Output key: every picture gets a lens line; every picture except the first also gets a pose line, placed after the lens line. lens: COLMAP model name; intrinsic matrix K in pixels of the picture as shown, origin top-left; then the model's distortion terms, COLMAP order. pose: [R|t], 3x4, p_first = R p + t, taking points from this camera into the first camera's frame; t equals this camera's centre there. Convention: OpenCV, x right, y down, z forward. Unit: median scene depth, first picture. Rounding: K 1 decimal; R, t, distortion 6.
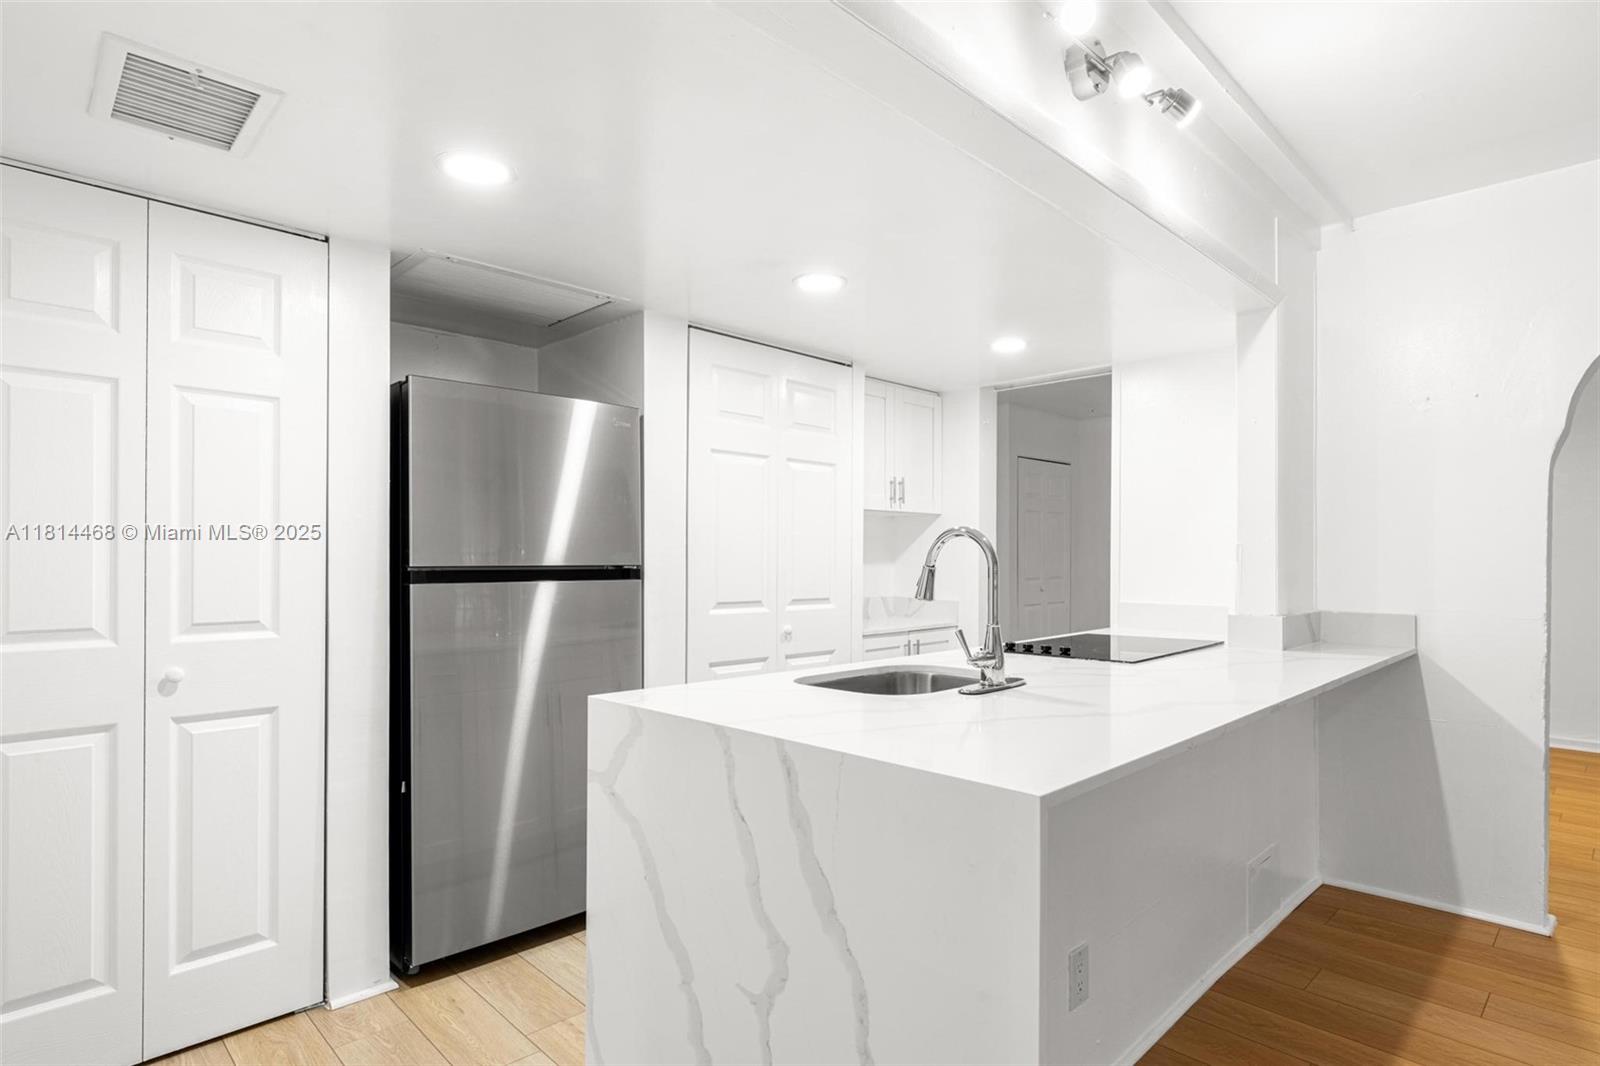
lens RADIAL K [[836.1, 0, 803.7], [0, 836.1, 561.7], [0, 0, 1]] dist [-0.015001, -0.000114]
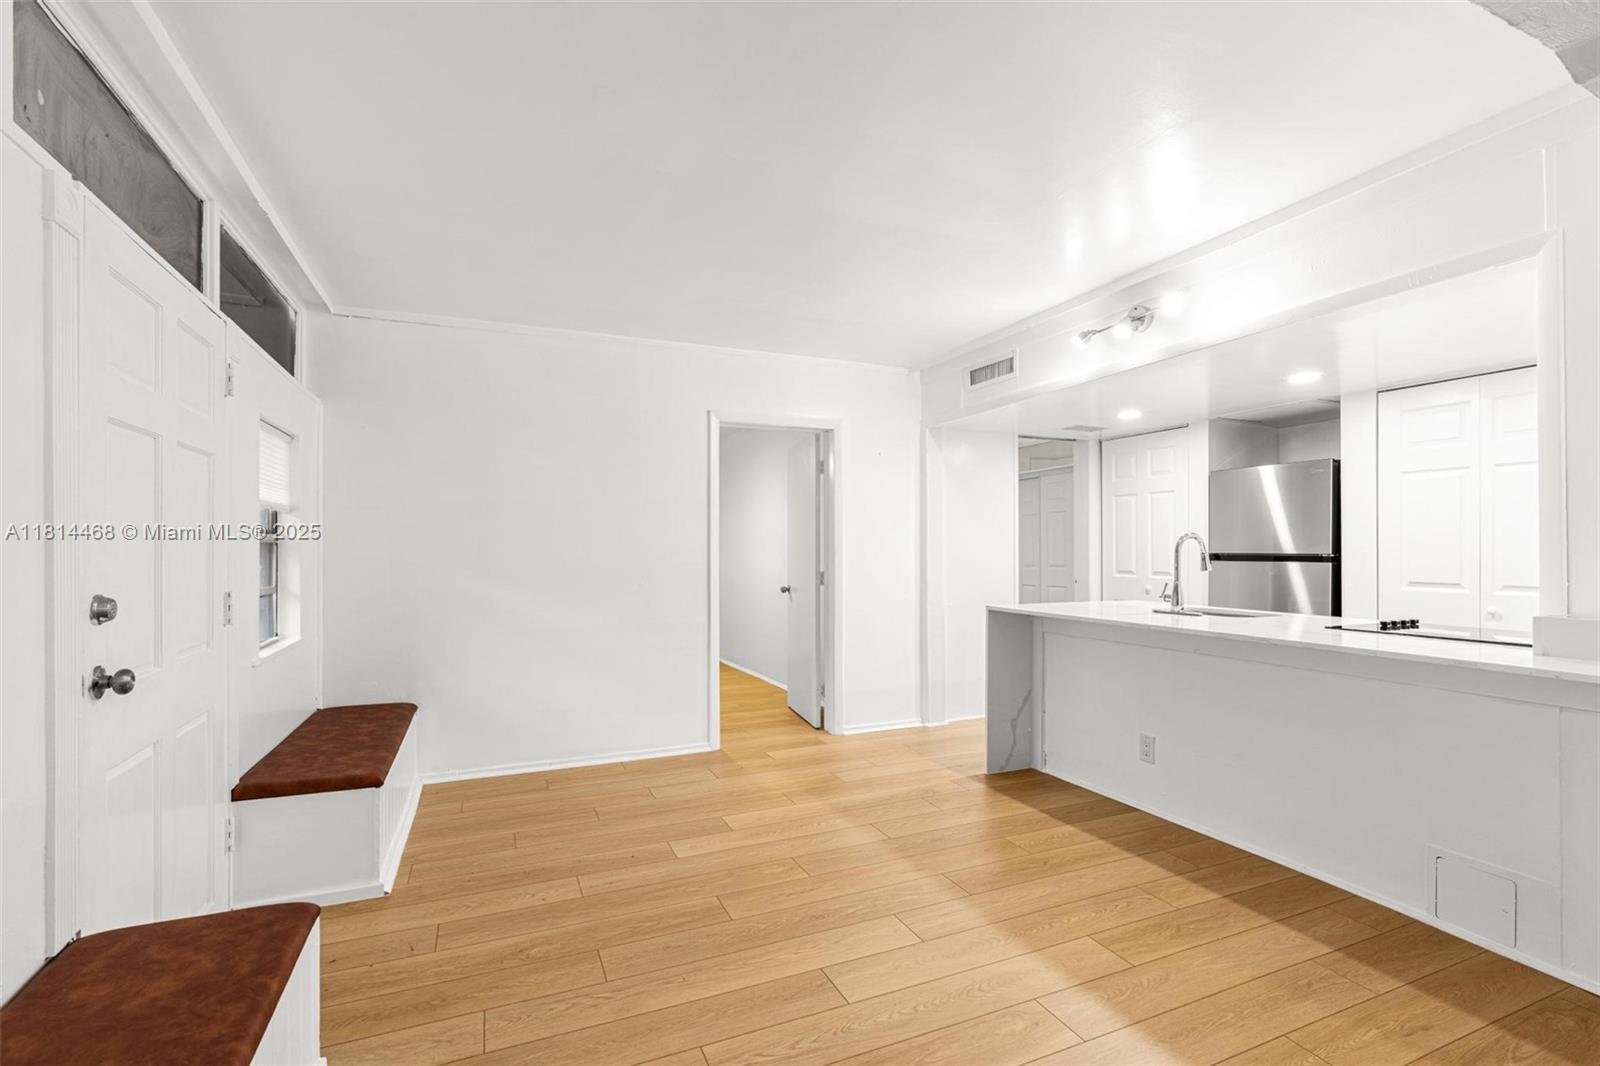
lens RADIAL K [[737.4, 0, 807.5], [0, 737.4, 545.8], [0, 0, 1]] dist [-0.003513, 0.001146]
pose [[-0.348945, -0.001704, -0.937142, 1.792429], [0.001937, 0.999995, -0.002540, -0.012282], [0.937141, -0.002701, -0.348939, 0.632191]]
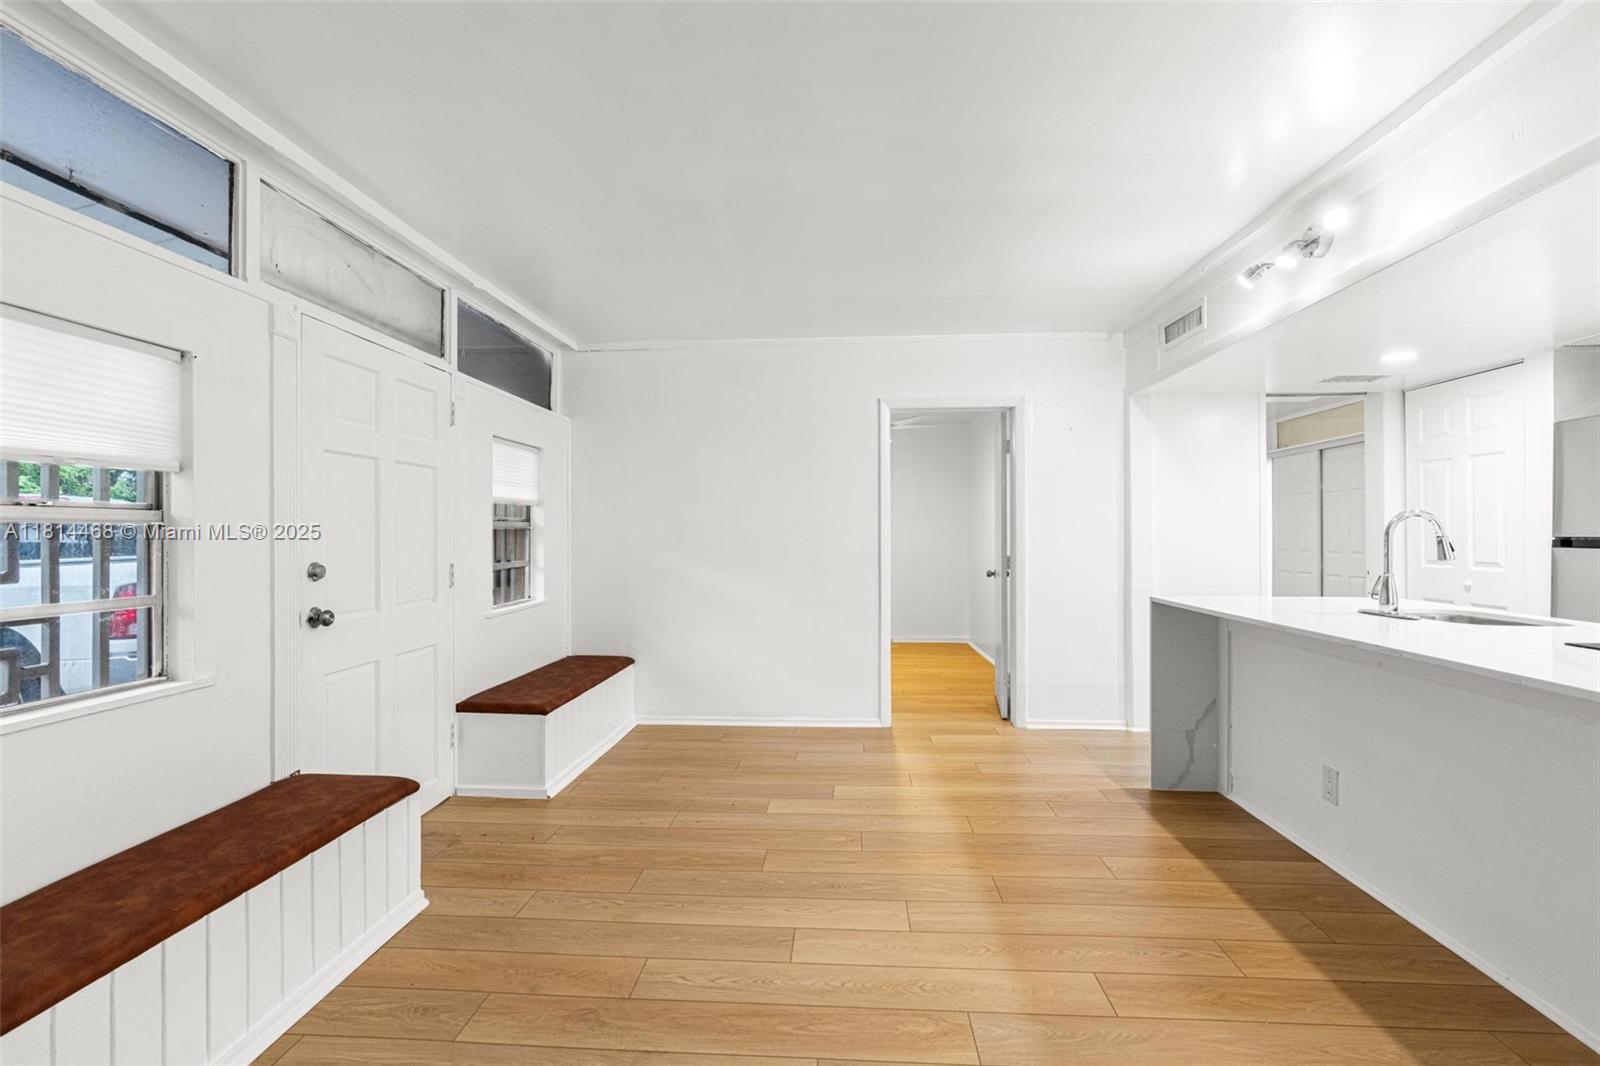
lens RADIAL K [[734.5, 0, 794.2], [0, 734.5, 526.1], [0, 0, 1]] dist [-0.002633, 0.001220]
pose [[-0.746290, -0.001811, -0.665618, 1.581189], [0.004723, 0.999957, -0.008016, -0.011139], [0.665604, -0.009126, -0.746249, 1.038314]]
